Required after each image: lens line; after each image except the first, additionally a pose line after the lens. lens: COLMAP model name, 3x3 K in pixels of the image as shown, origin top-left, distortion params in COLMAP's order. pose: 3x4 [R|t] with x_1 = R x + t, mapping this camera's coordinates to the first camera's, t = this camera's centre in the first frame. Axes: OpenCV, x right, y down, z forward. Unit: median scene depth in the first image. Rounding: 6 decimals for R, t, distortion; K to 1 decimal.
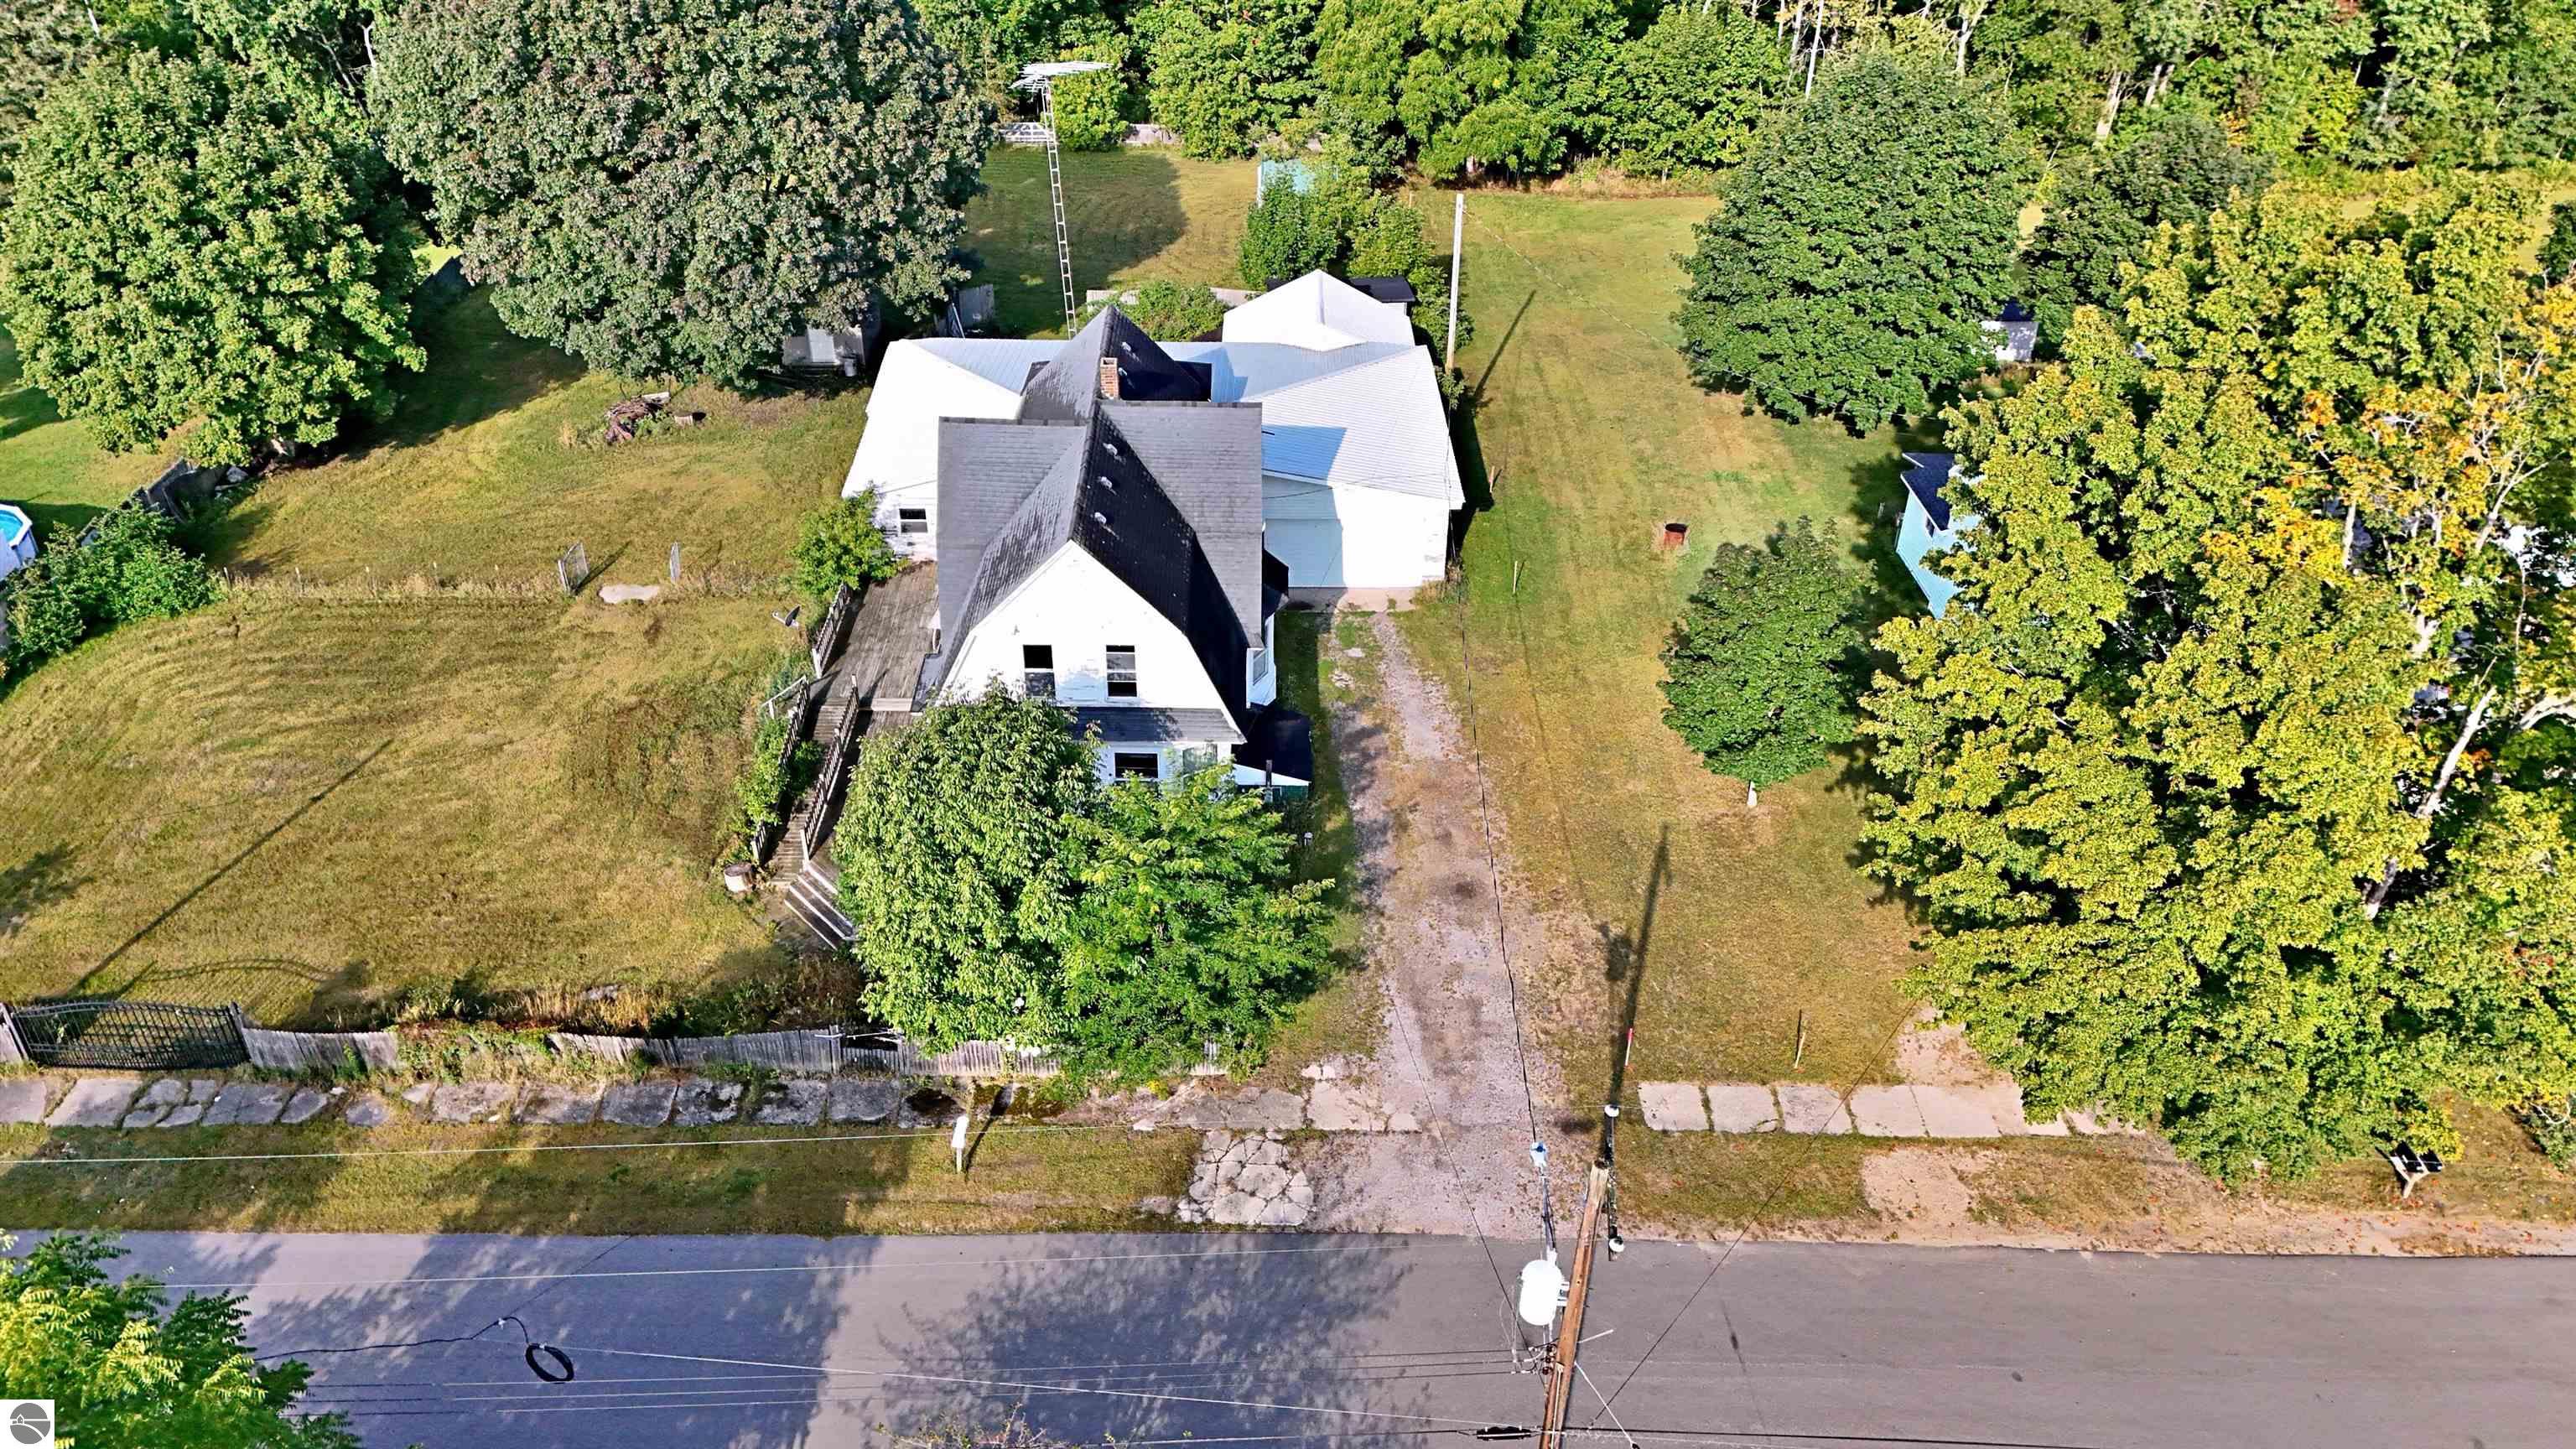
lens RADIAL K [[1888.5, 0, 1290.6], [0, 1888.5, 731.0], [0, 0, 1]] dist [0.065511, -0.061185]
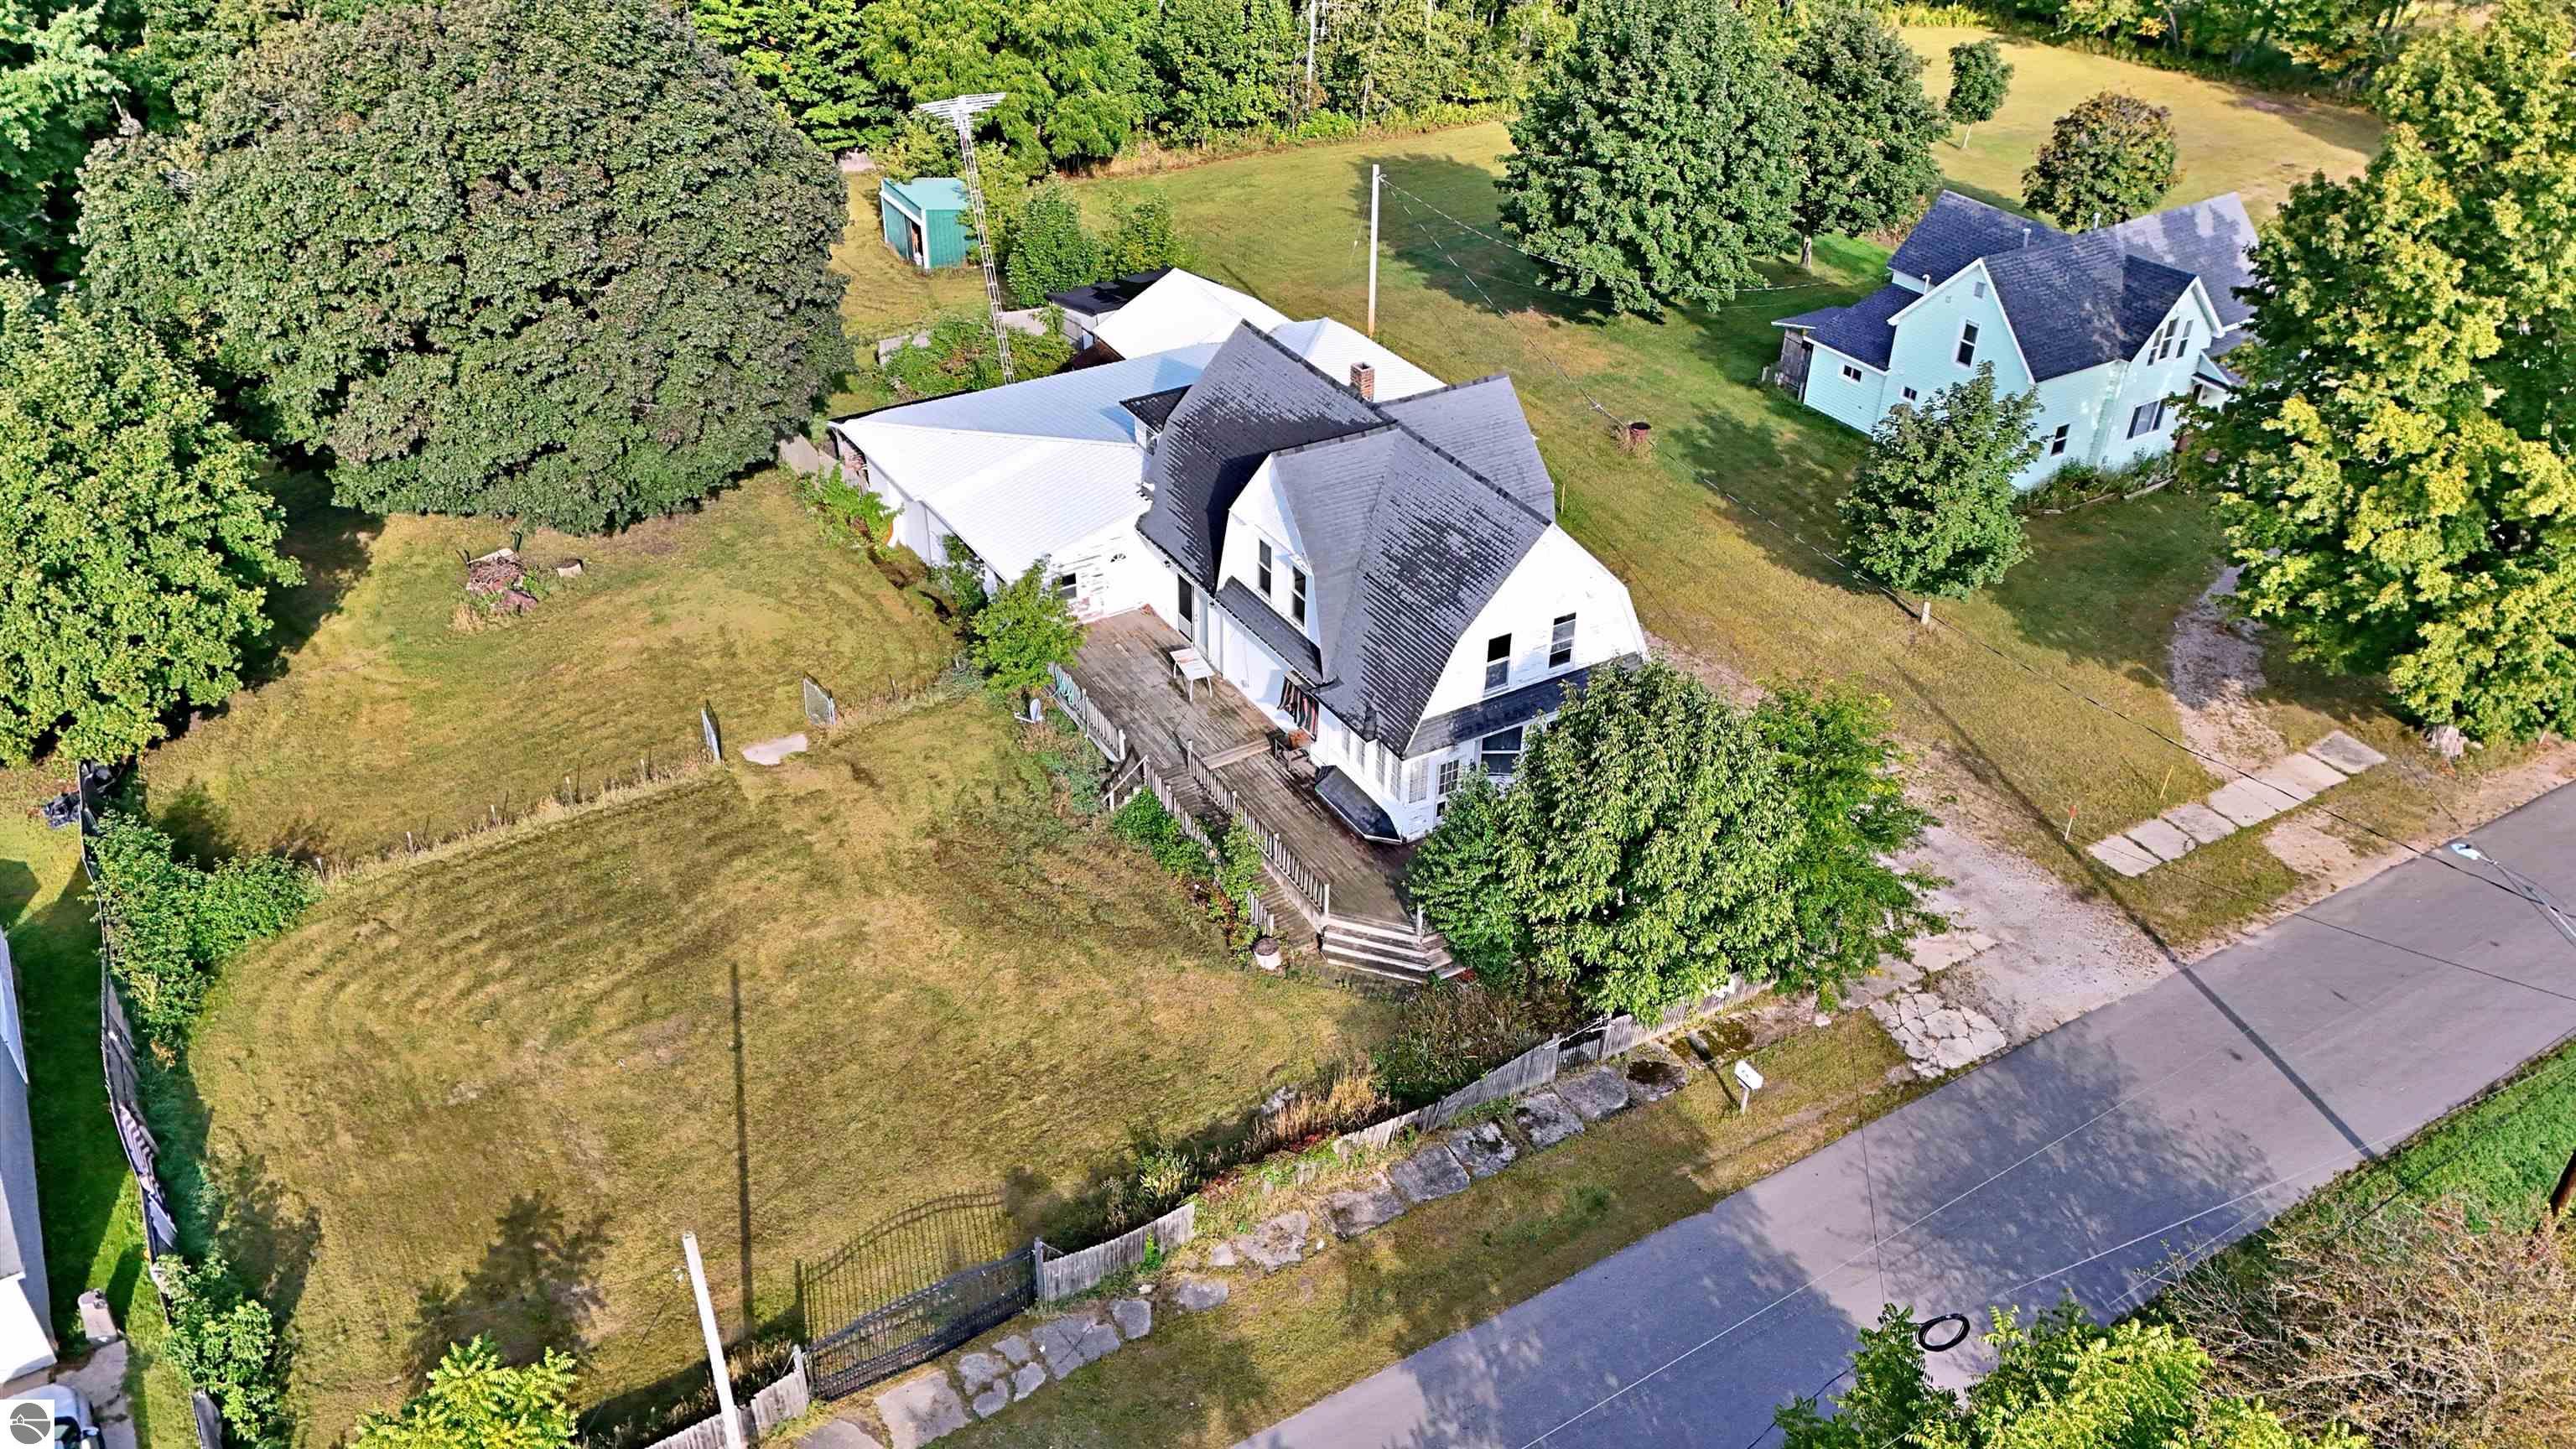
lens RADIAL K [[1888.5, 0, 1292.4], [0, 1888.5, 724.8], [0, 0, 1]] dist [0.065511, -0.061185]
pose [[0.862926, -0.284176, 0.417854, -0.490790], [0.281446, 0.957046, 0.069648, -0.075015], [-0.419698, 0.057502, 0.905840, 0.088745]]
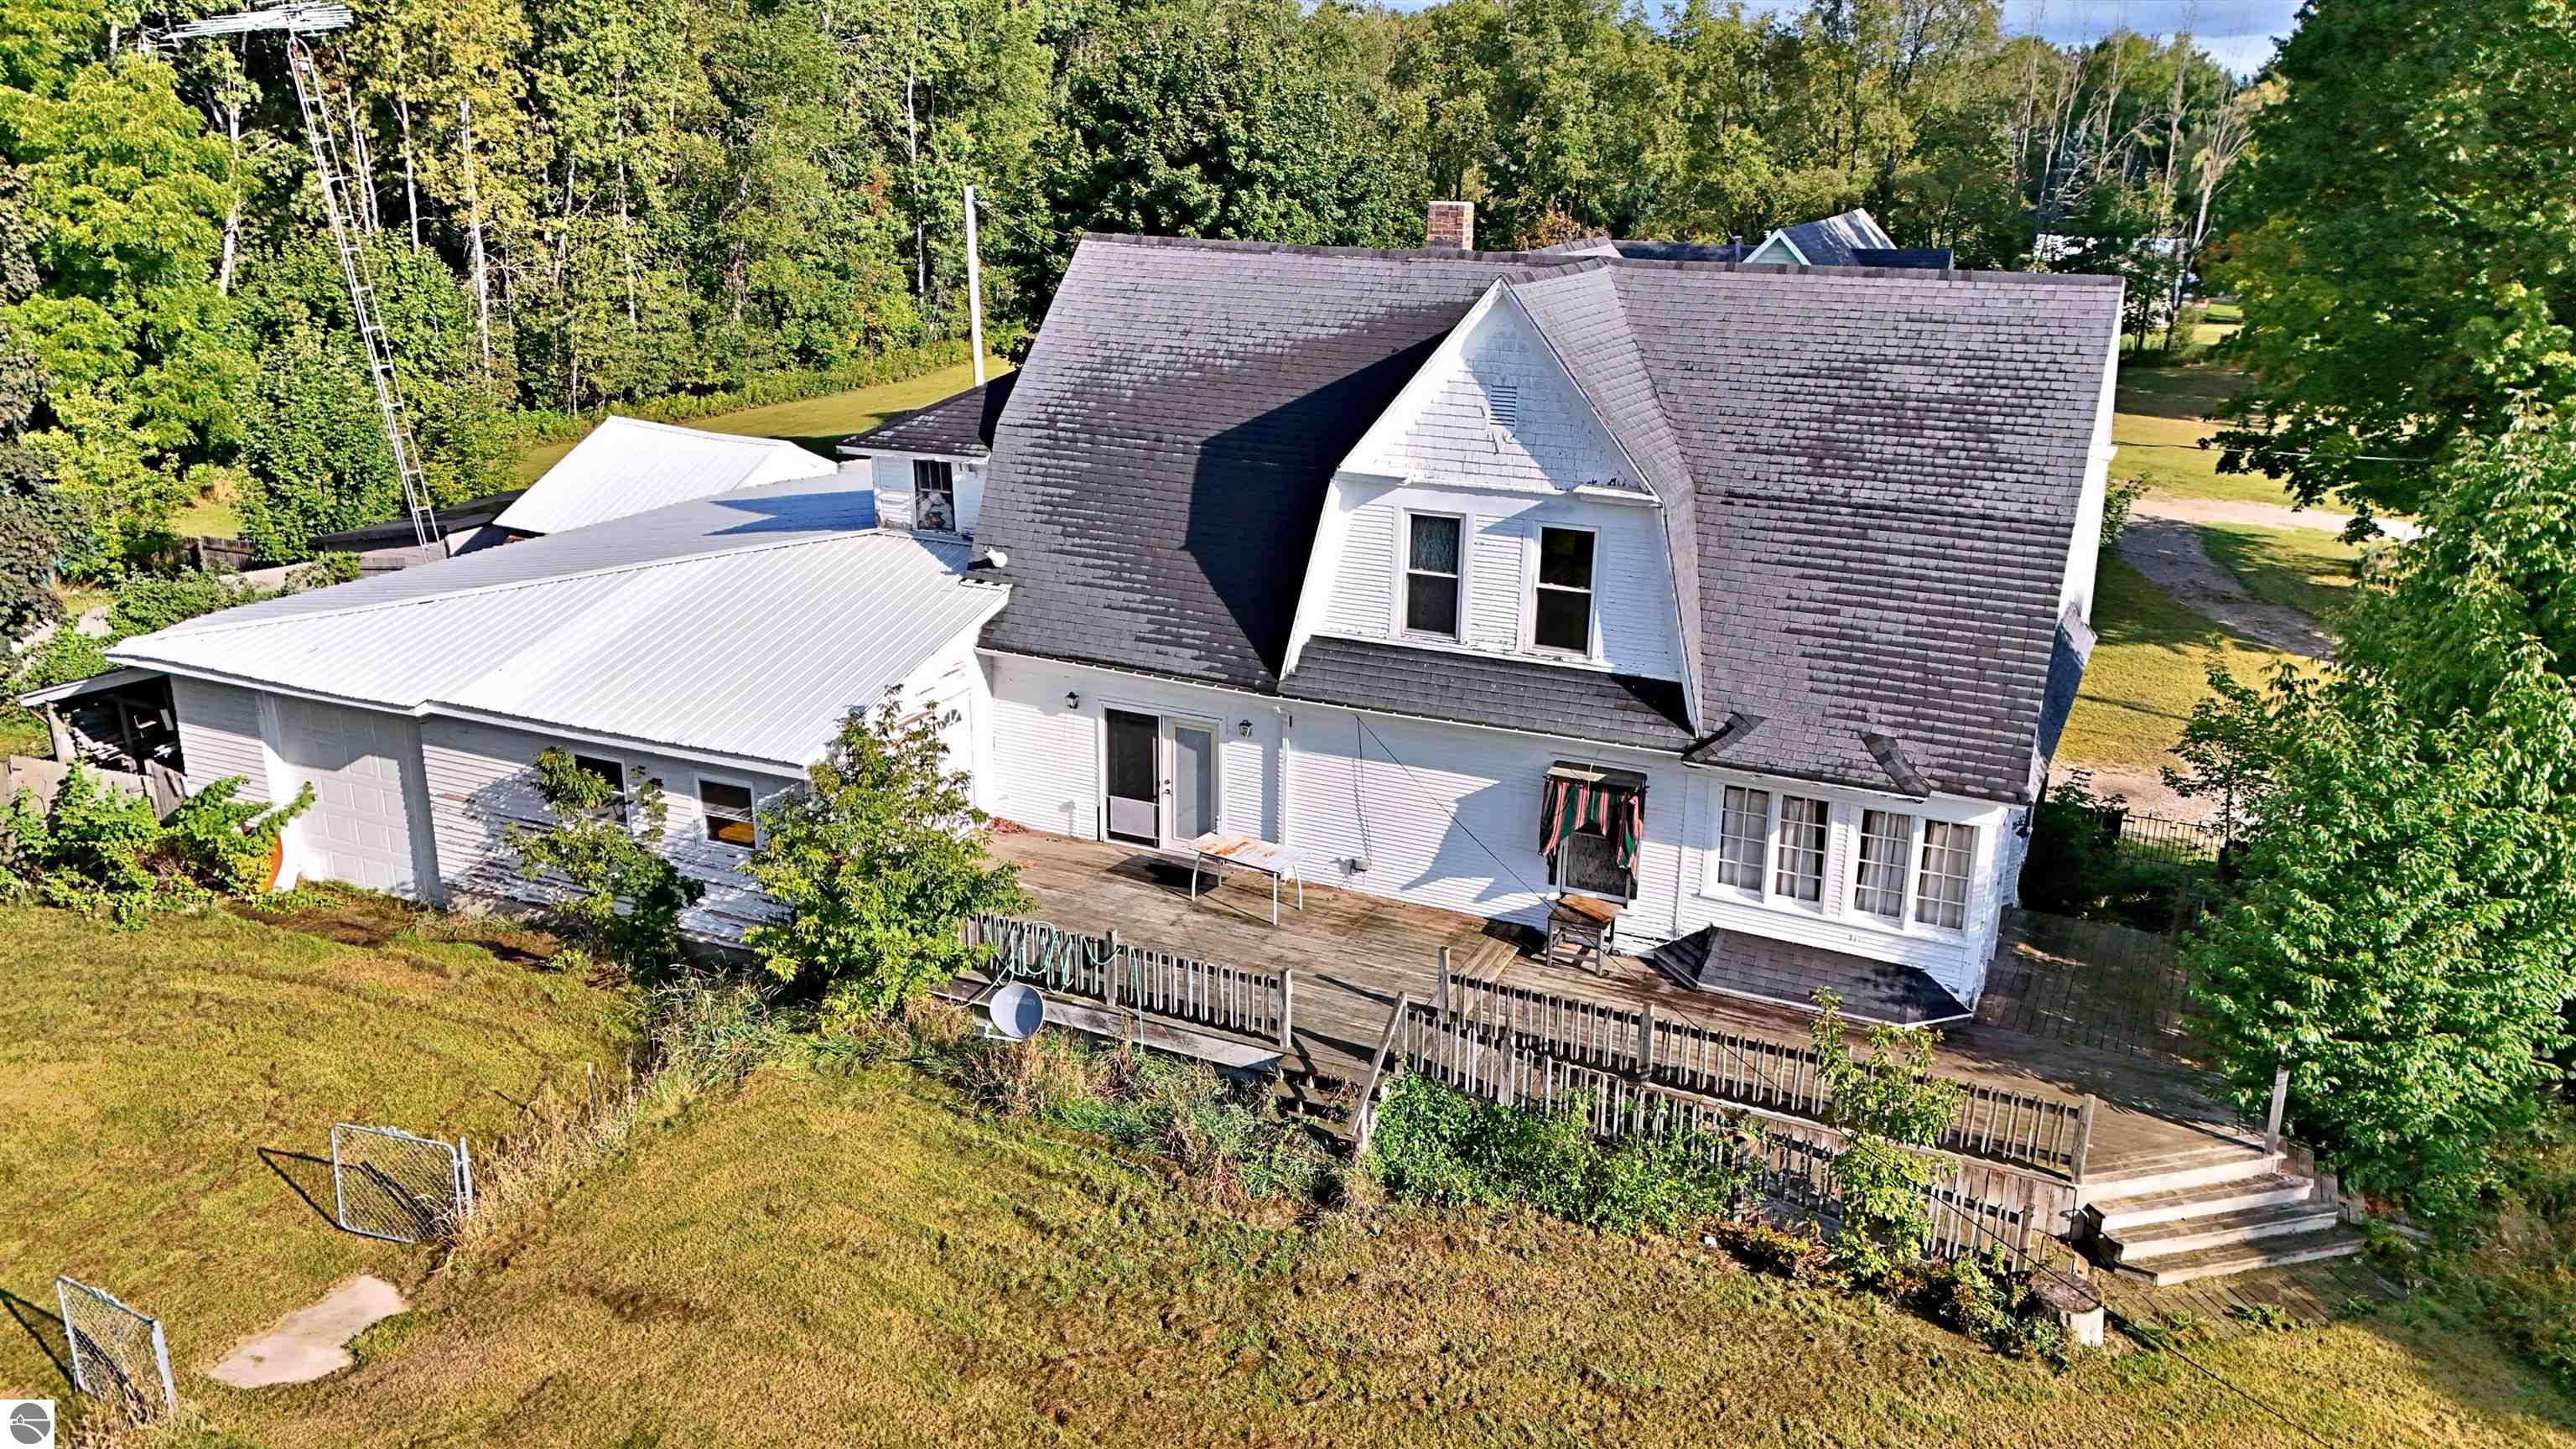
lens RADIAL K [[1888.5, 0, 1286.1], [0, 1888.5, 727.4], [0, 0, 1]] dist [0.065511, -0.061185]
pose [[0.449502, -0.289118, 0.845197, -0.492913], [0.493412, 0.869096, 0.034881, -0.087876], [-0.744642, 0.401351, 0.533315, 0.656393]]
